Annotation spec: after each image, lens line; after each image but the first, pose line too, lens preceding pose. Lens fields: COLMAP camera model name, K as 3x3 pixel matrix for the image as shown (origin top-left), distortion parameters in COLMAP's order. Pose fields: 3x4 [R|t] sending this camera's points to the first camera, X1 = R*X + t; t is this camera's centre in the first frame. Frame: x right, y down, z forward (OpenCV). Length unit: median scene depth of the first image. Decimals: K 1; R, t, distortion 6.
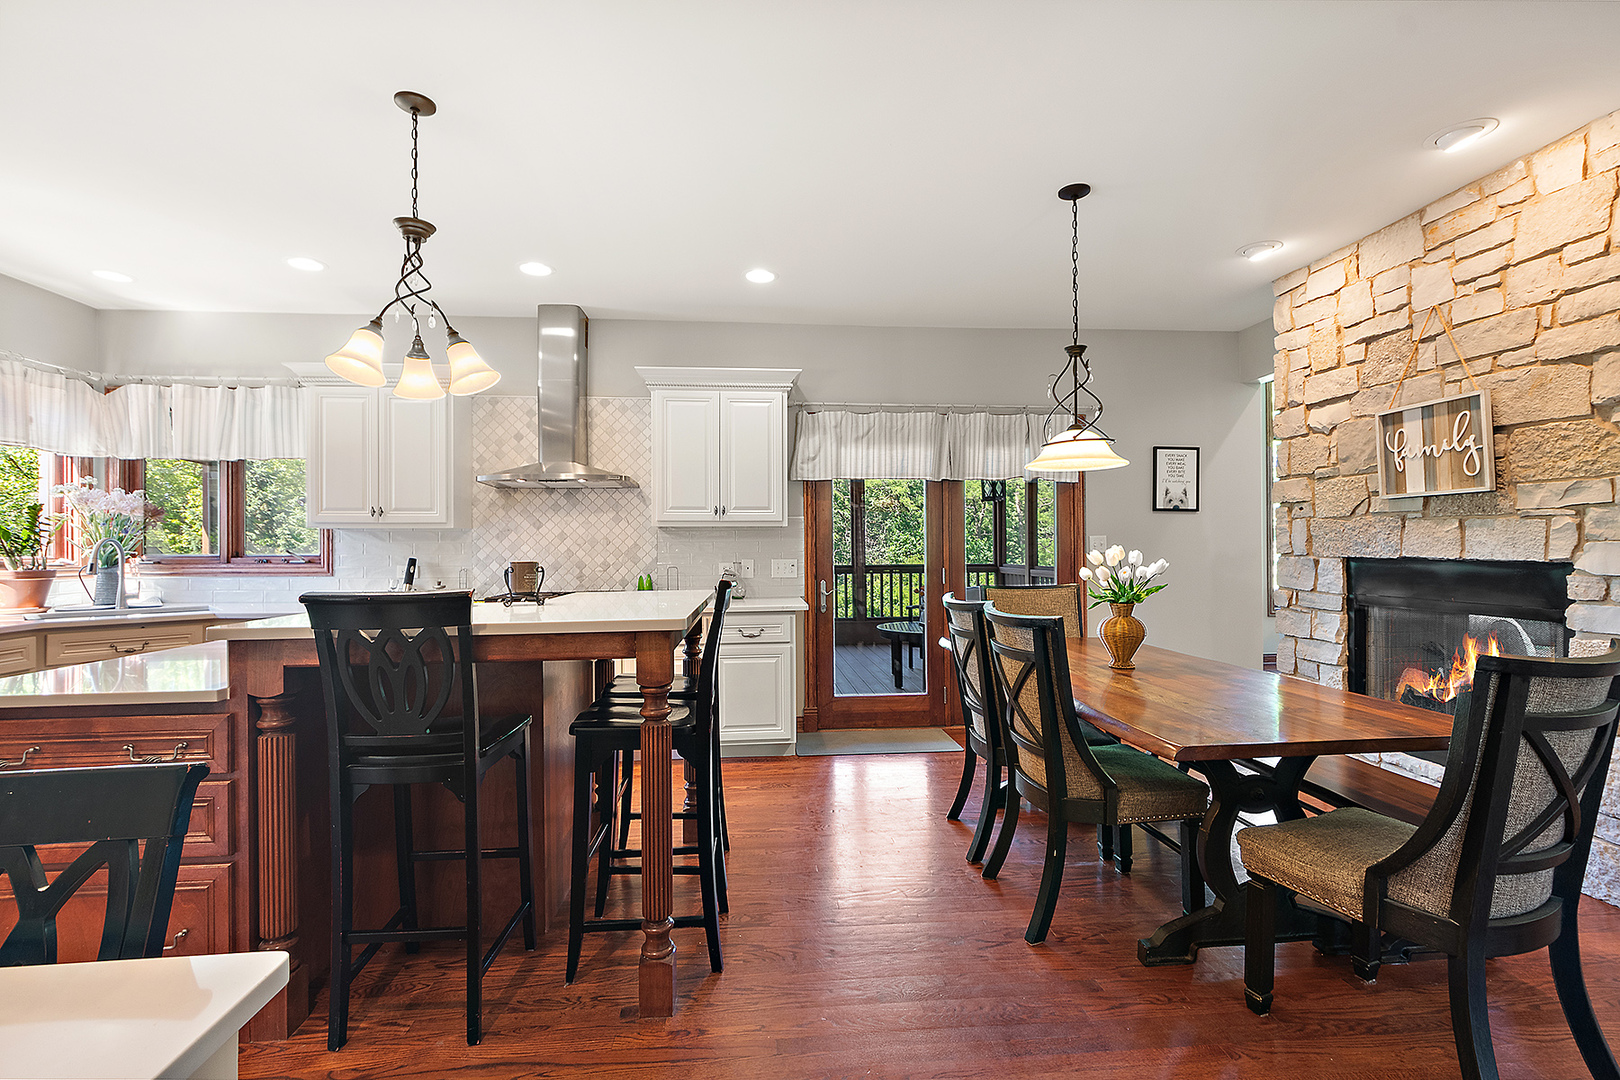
lens RADIAL K [[727.1, 0, 813.3], [0, 727.1, 540.9], [0, 0, 1]] dist [-0.002099, 0.001232]
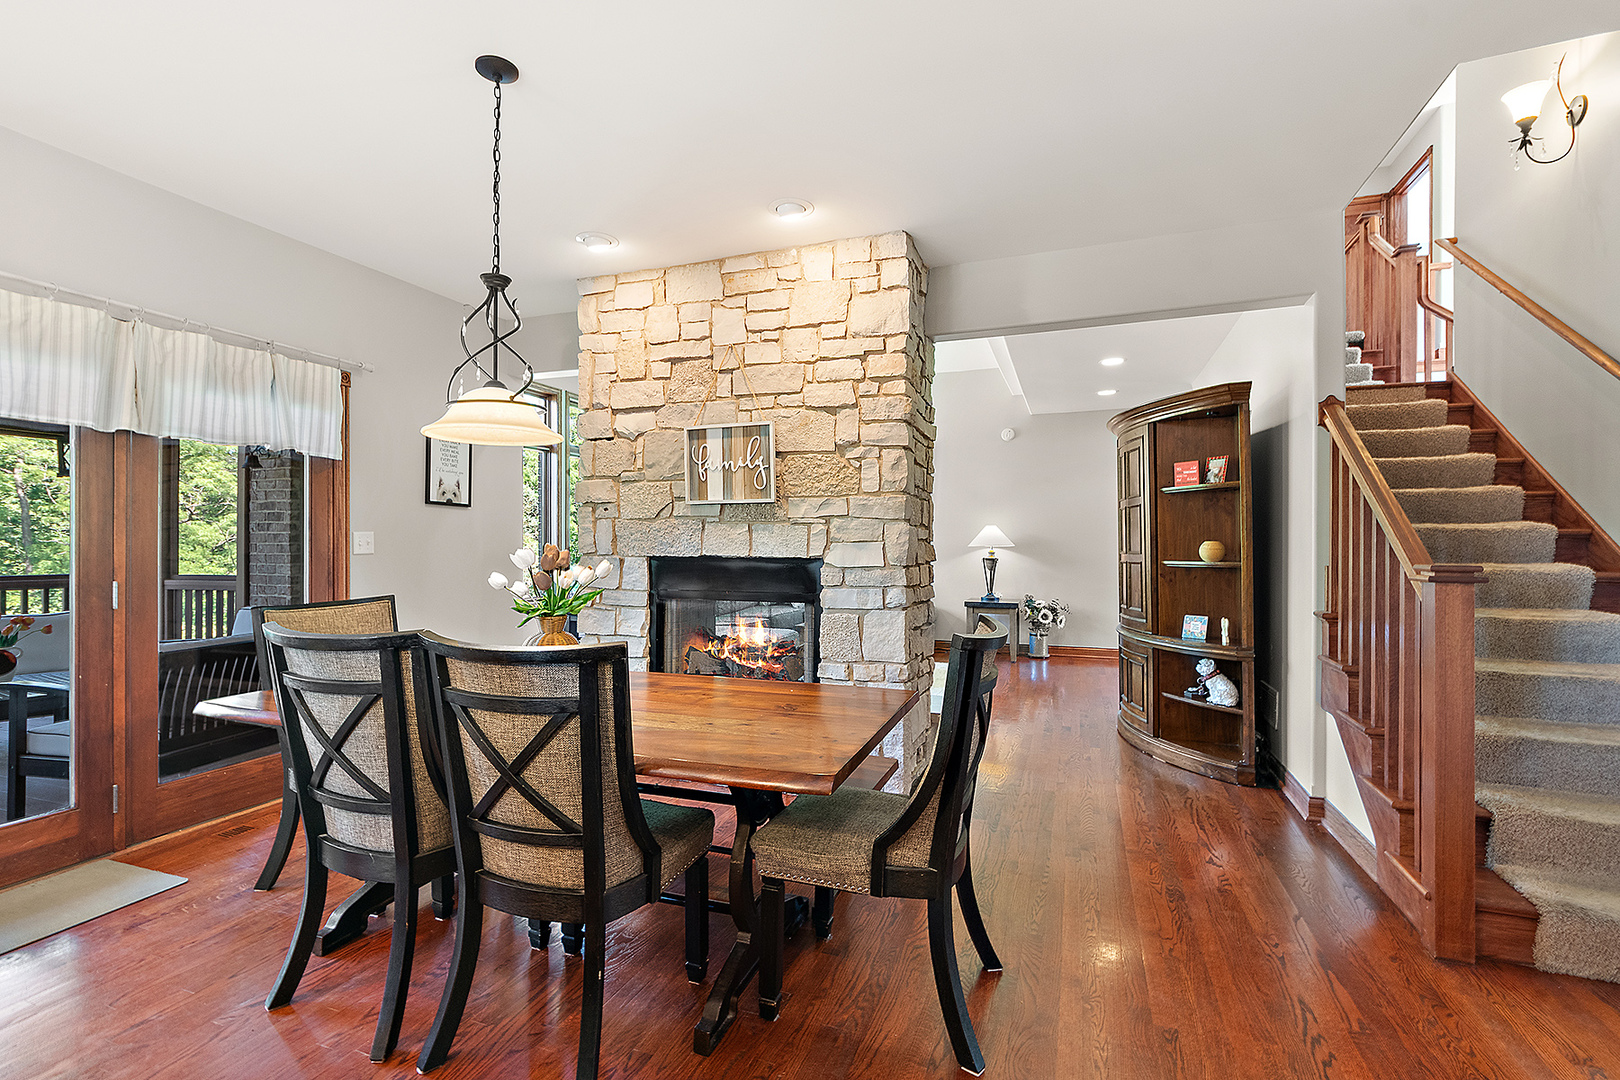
lens RADIAL K [[727.1, 0, 805.2], [0, 727.1, 544.6], [0, 0, 1]] dist [-0.002099, 0.001232]
pose [[0.429794, 0.005197, 0.902912, -0.161475], [-0.008976, 0.999959, -0.001483, 0.005292], [-0.902882, -0.007467, 0.429823, 0.362798]]
